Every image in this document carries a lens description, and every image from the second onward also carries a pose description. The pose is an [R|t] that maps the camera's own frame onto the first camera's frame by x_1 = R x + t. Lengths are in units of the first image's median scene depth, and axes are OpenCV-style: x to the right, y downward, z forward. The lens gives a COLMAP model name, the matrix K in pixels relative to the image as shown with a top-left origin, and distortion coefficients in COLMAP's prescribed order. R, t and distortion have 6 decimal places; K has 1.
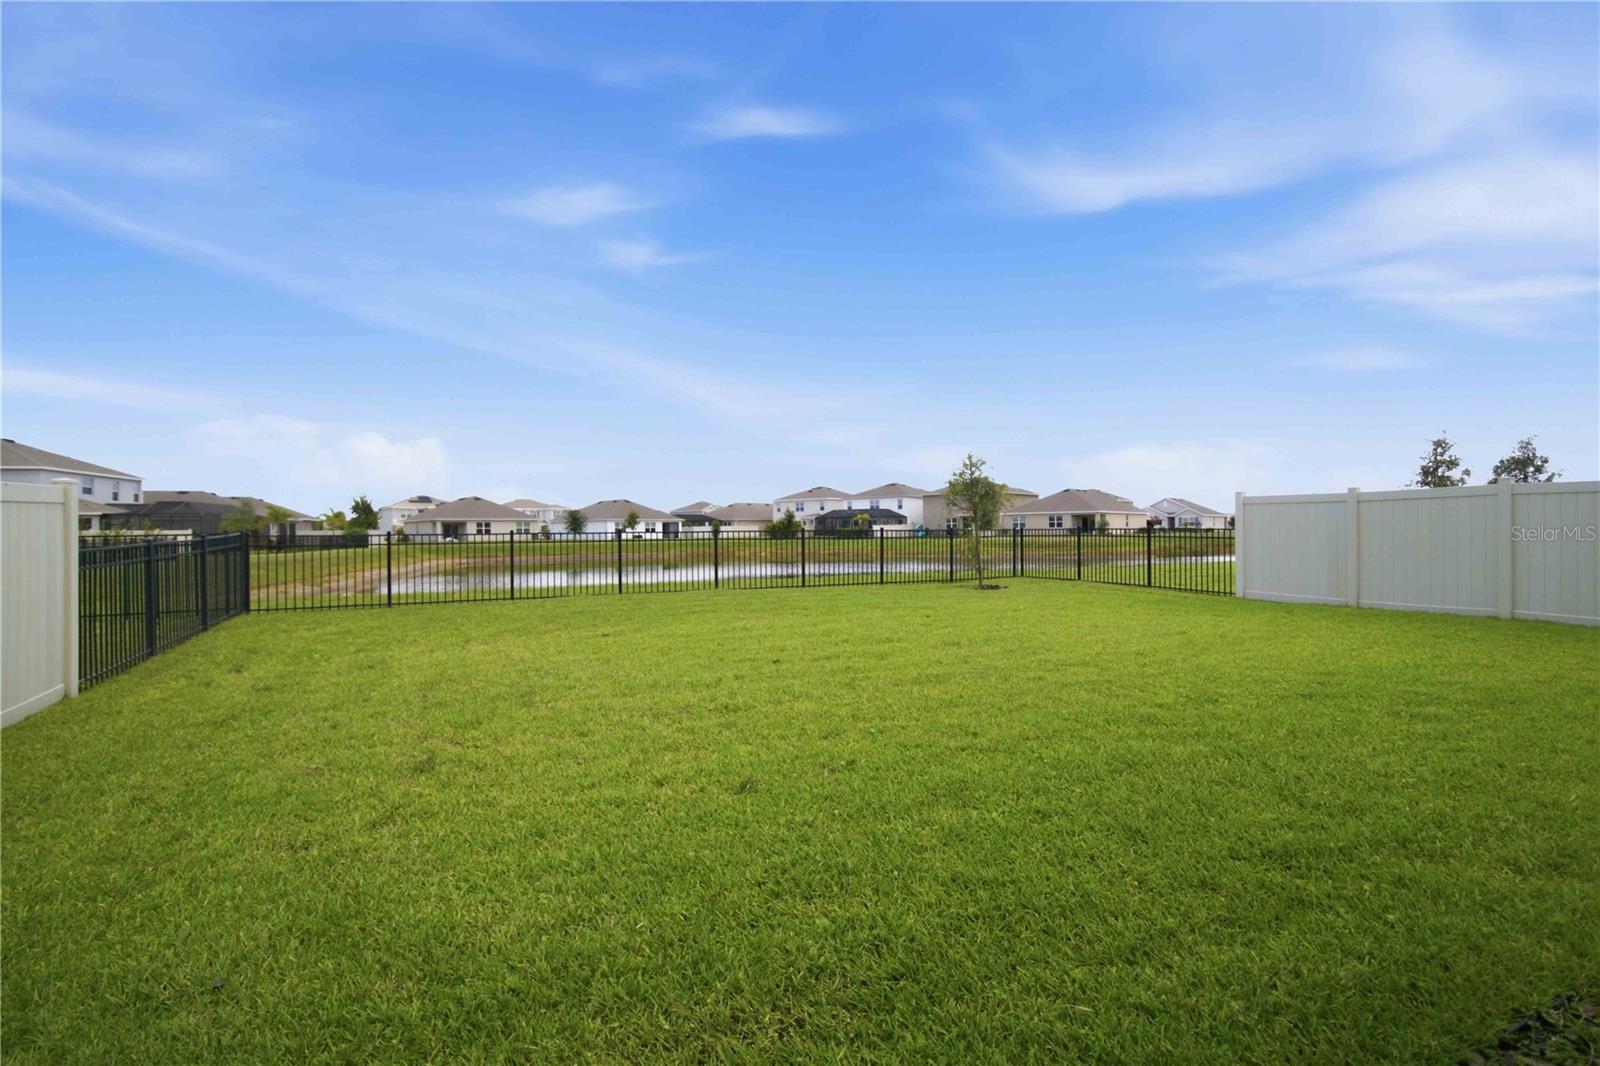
lens RADIAL K [[753.9, 0, 812.6], [0, 753.9, 545.6], [0, 0, 1]] dist [-0.019283, 0.003642]
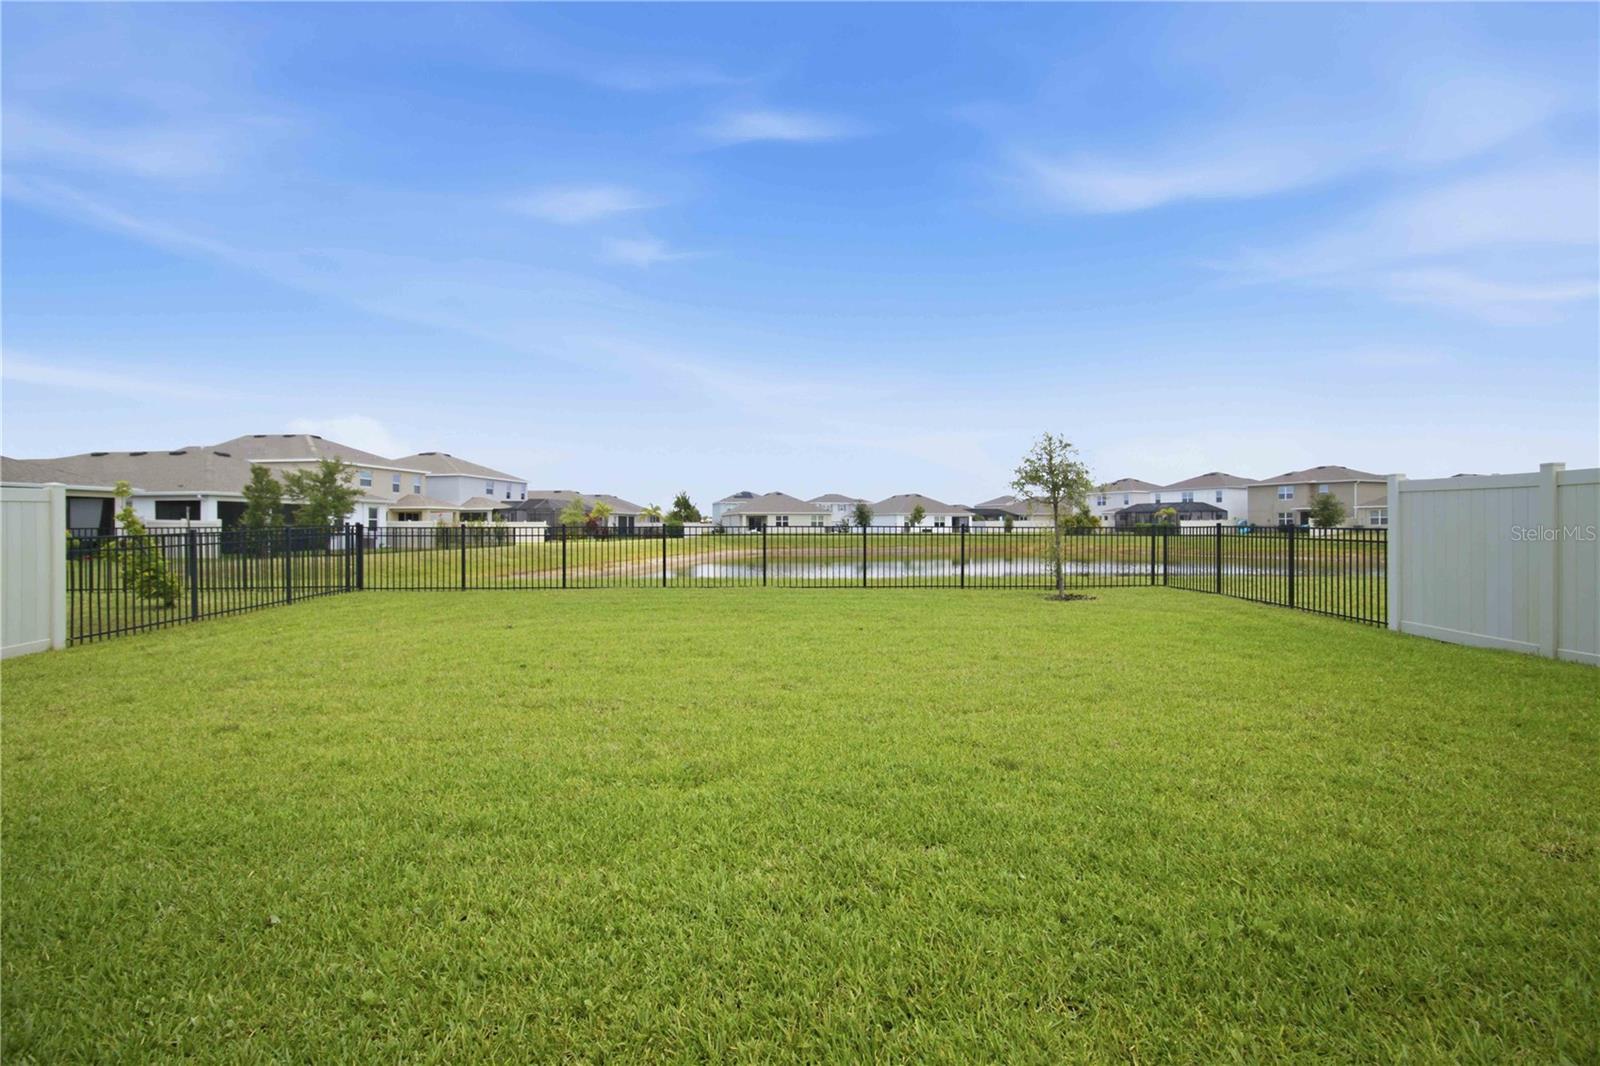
lens RADIAL K [[753.9, 0, 806.8], [0, 753.9, 532.6], [0, 0, 1]] dist [-0.019283, 0.003642]
pose [[0.910176, 0.011297, -0.414067, 0.048233], [-0.015202, 0.999866, -0.006137, -0.000909], [0.413942, 0.011880, 0.910226, 0.022026]]
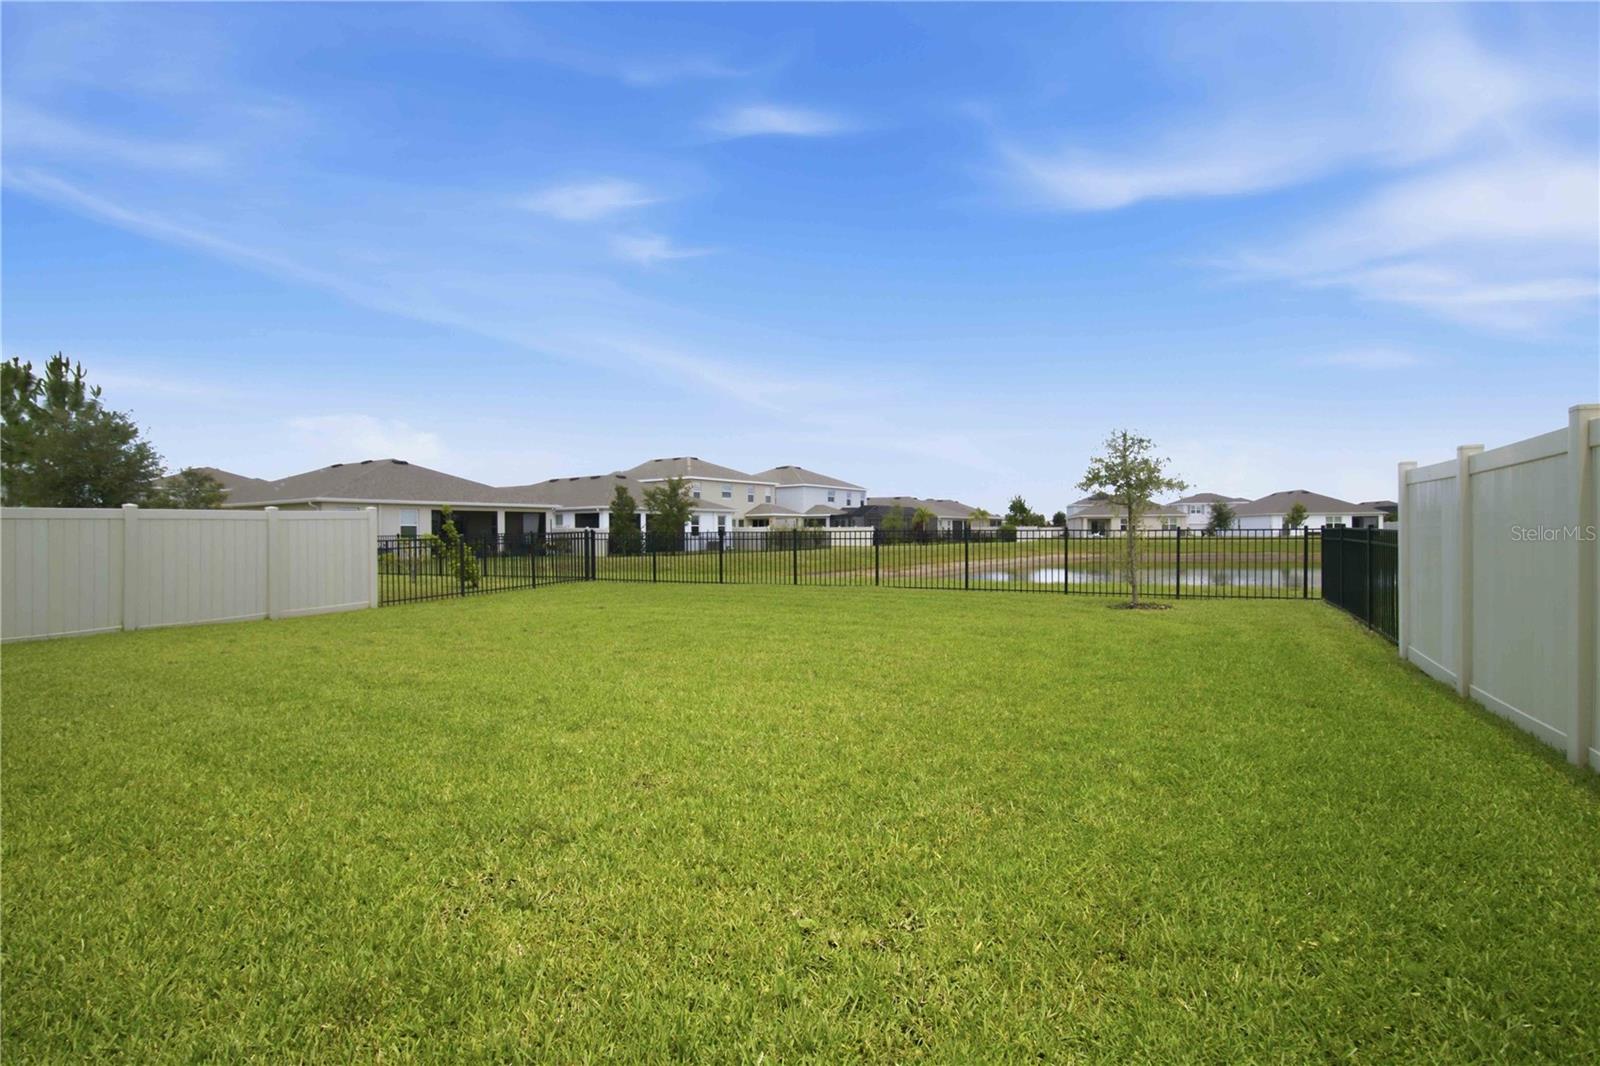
lens RADIAL K [[753.9, 0, 809.3], [0, 753.9, 530.8], [0, 0, 1]] dist [-0.019283, 0.003642]
pose [[0.617021, 0.004848, -0.786931, 0.098493], [-0.015375, 0.999864, -0.005895, -0.001891], [0.786796, 0.015736, 0.617012, 0.040740]]
